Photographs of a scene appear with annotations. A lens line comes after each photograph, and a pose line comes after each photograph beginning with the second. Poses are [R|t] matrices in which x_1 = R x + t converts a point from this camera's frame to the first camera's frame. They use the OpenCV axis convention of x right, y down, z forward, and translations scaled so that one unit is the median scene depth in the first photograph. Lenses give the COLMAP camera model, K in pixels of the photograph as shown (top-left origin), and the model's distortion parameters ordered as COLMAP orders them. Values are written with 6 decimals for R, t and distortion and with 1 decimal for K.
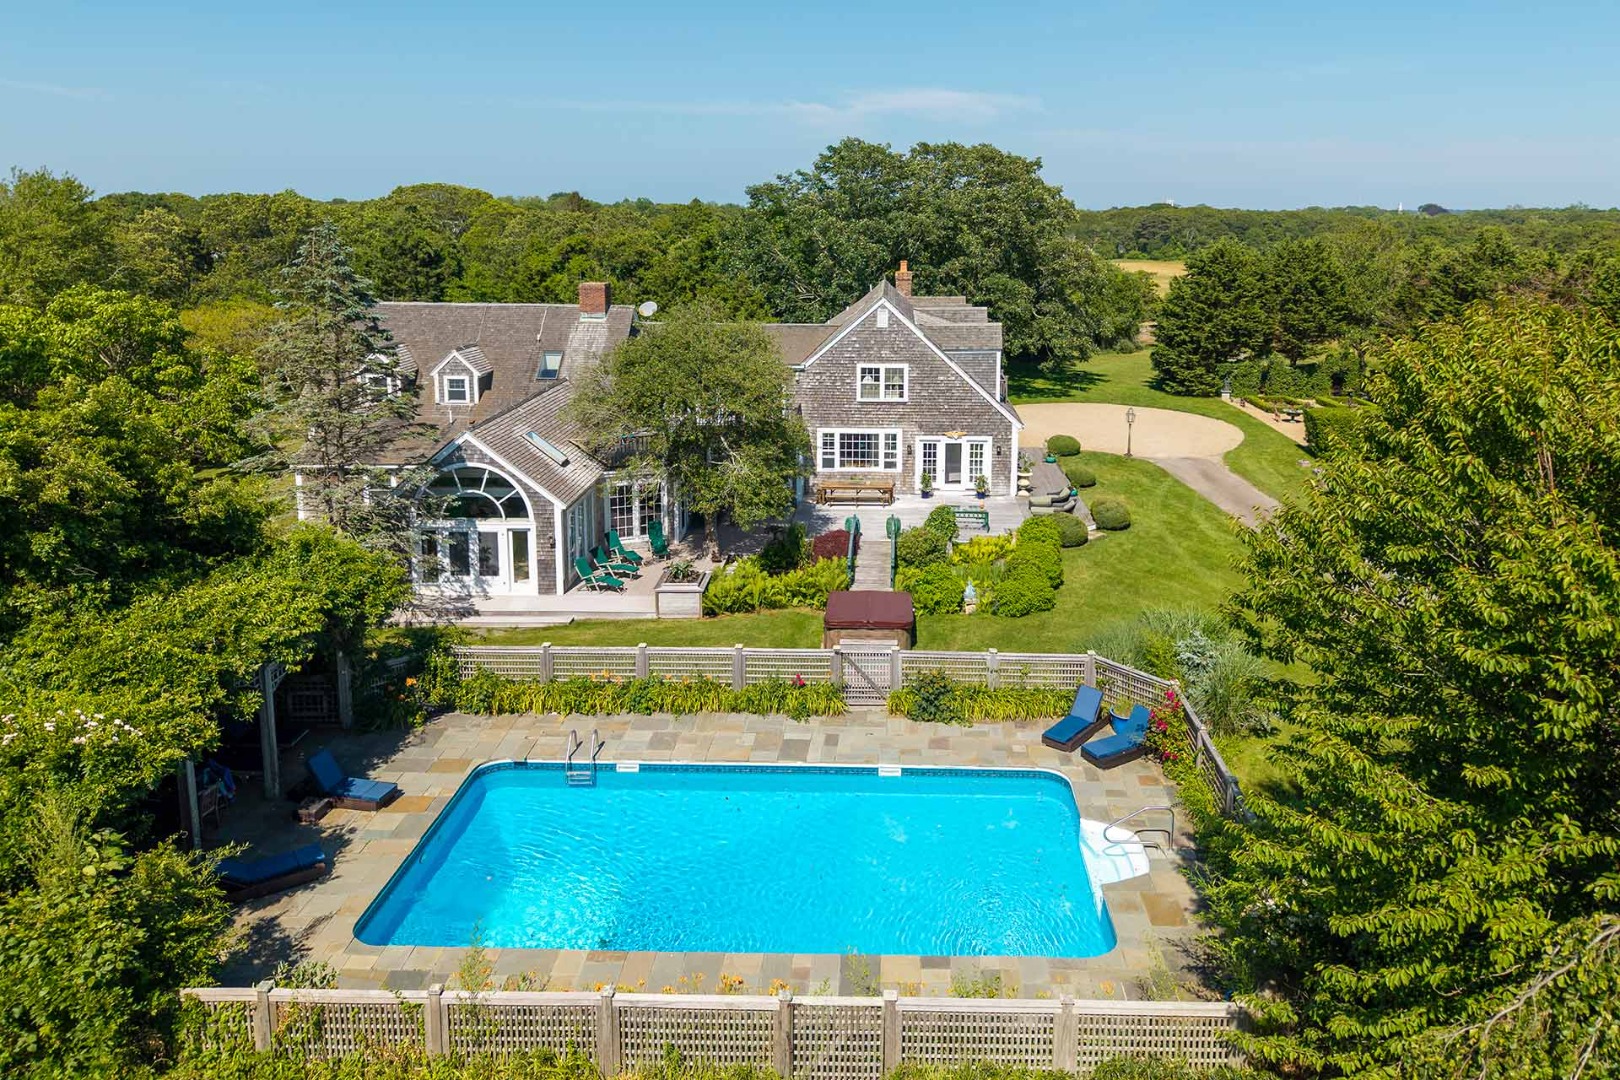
lens RADIAL K [[1097.9, 0, 886.7], [0, 1097.9, 404.3], [0, 0, 1]] dist [0.006312, -0.002868]
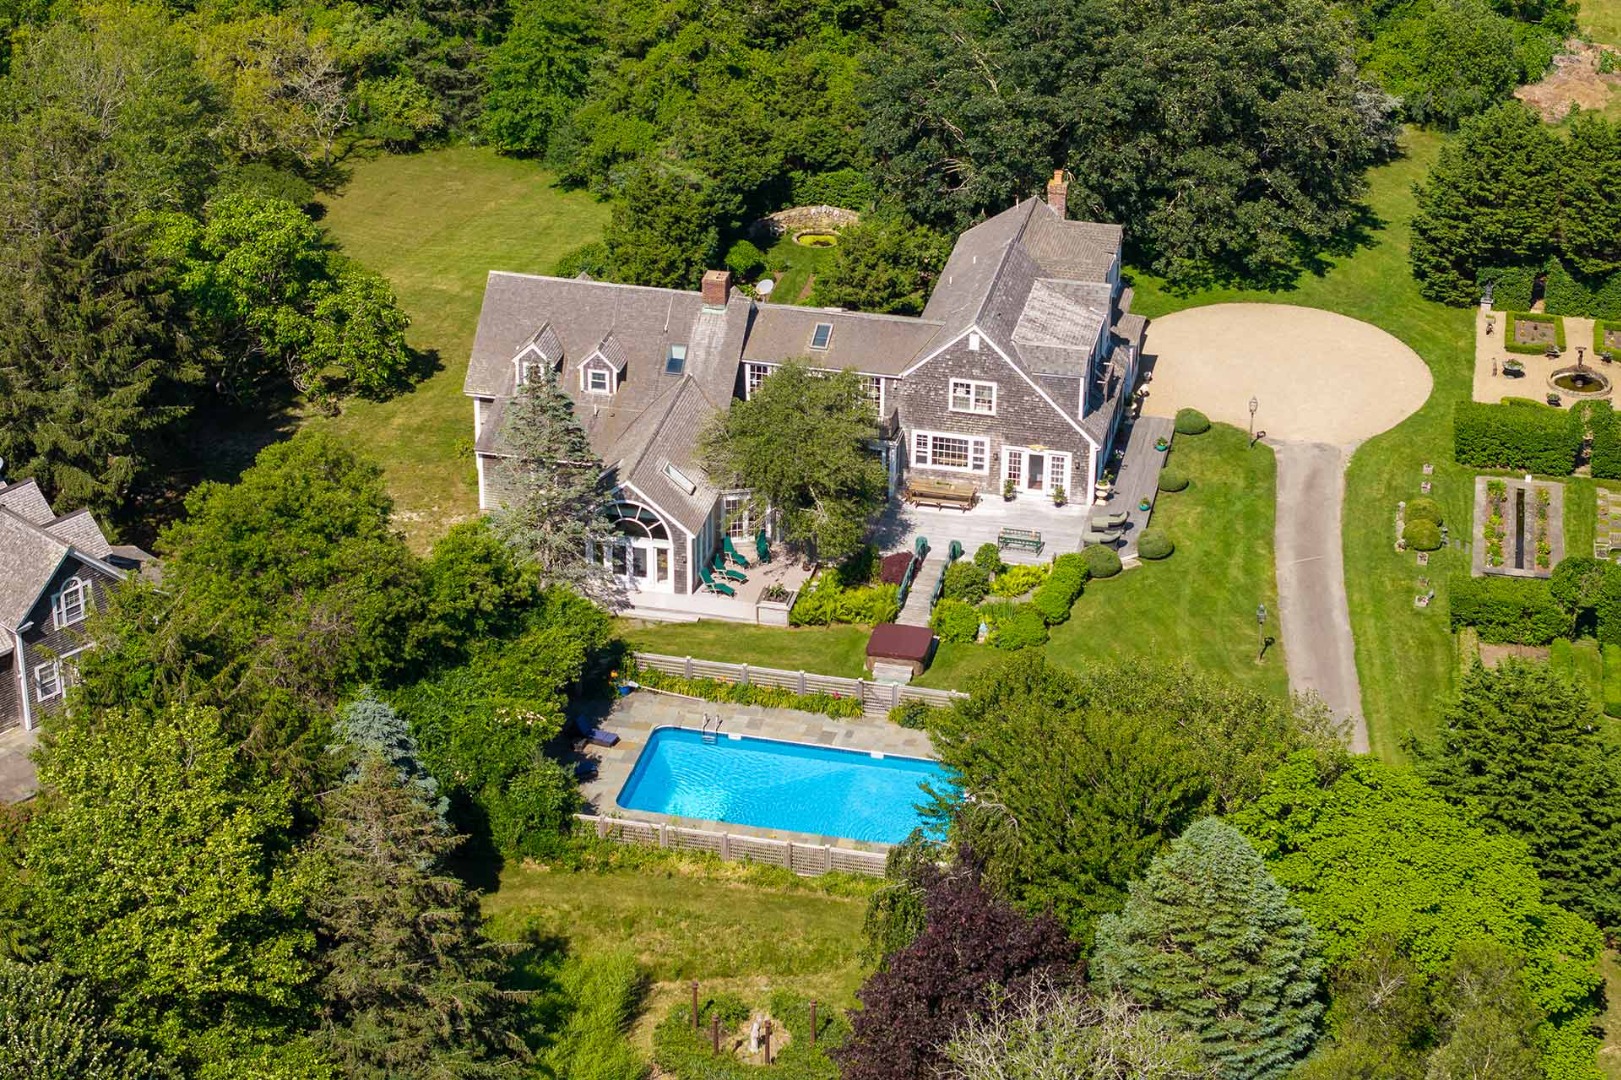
lens RADIAL K [[3582.5, 0, 810.5], [0, 3582.5, 540.0], [0, 0, 1]] dist [-0.098495, 0.531151]
pose [[0.975339, 0.101884, -0.195788, 0.701591], [-0.033817, 0.945588, 0.323603, -1.315290], [0.218105, -0.309002, 0.925715, -3.014646]]
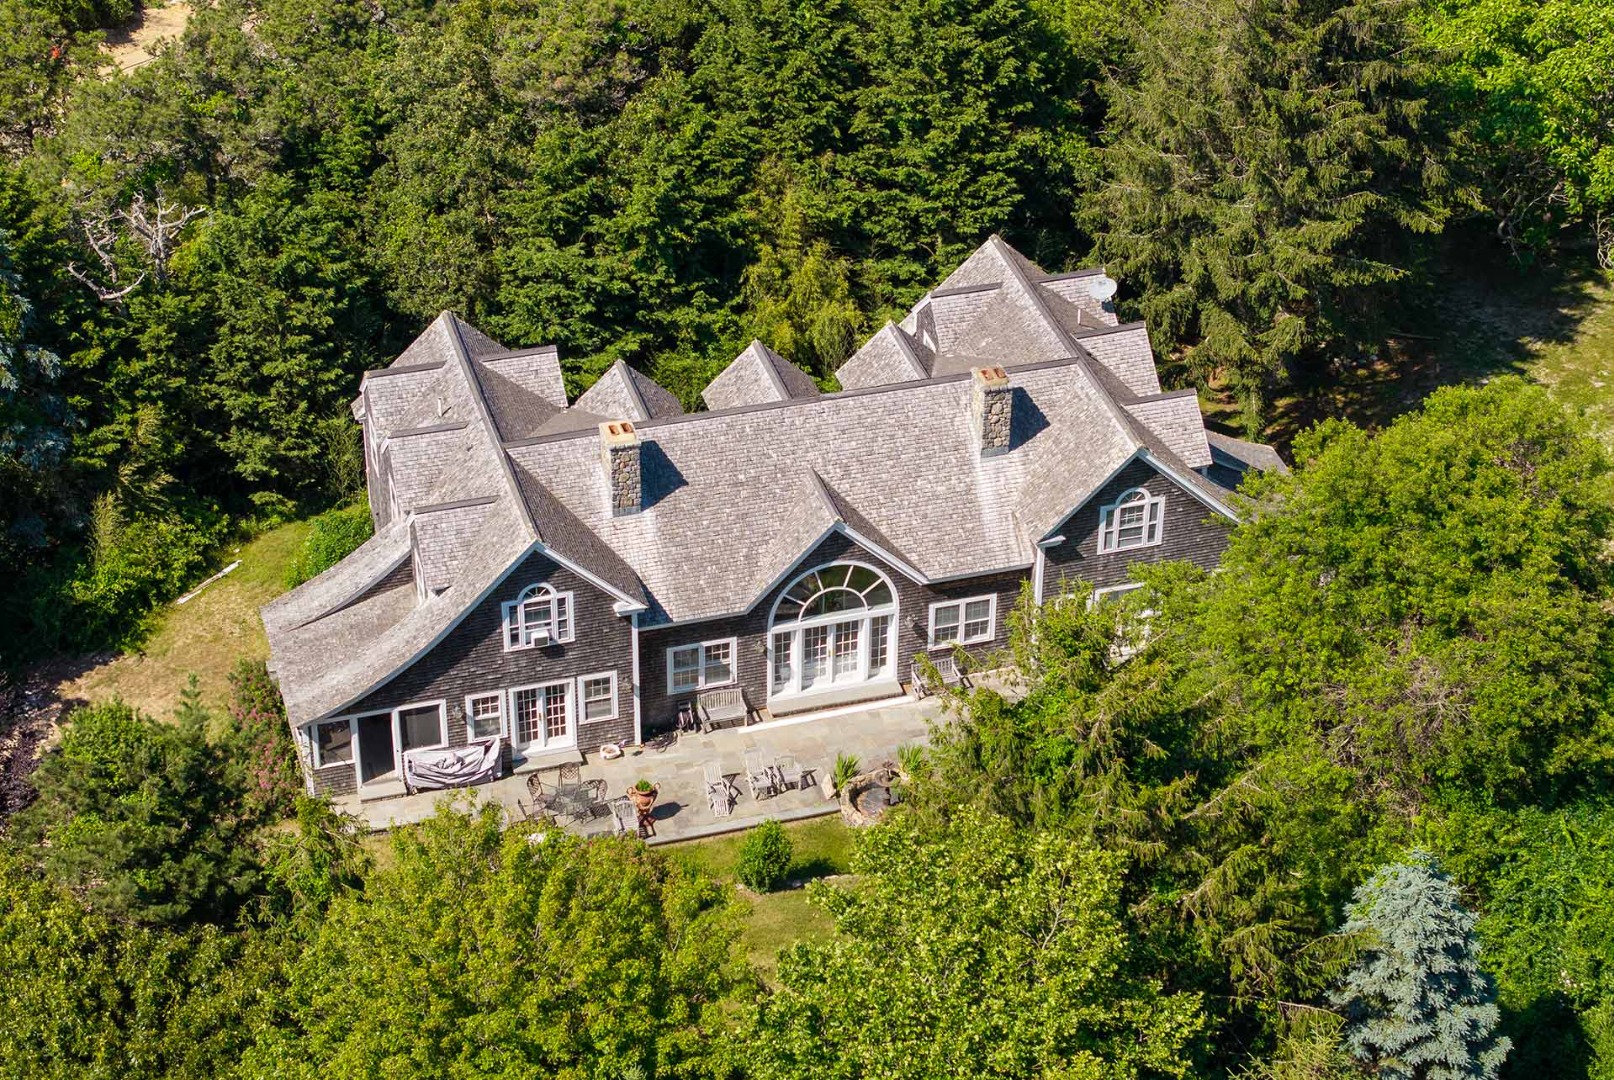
lens RADIAL K [[3567.1, 0, 807.0], [0, 3567.1, 540.0], [0, 0, 1]] dist [-0.098495, 0.531151]
pose [[0.754004, 0.379192, -0.536368, 0.406704], [-0.124889, 0.884414, 0.449683, -1.117966], [0.644888, -0.272076, 0.714209, -1.611046]]
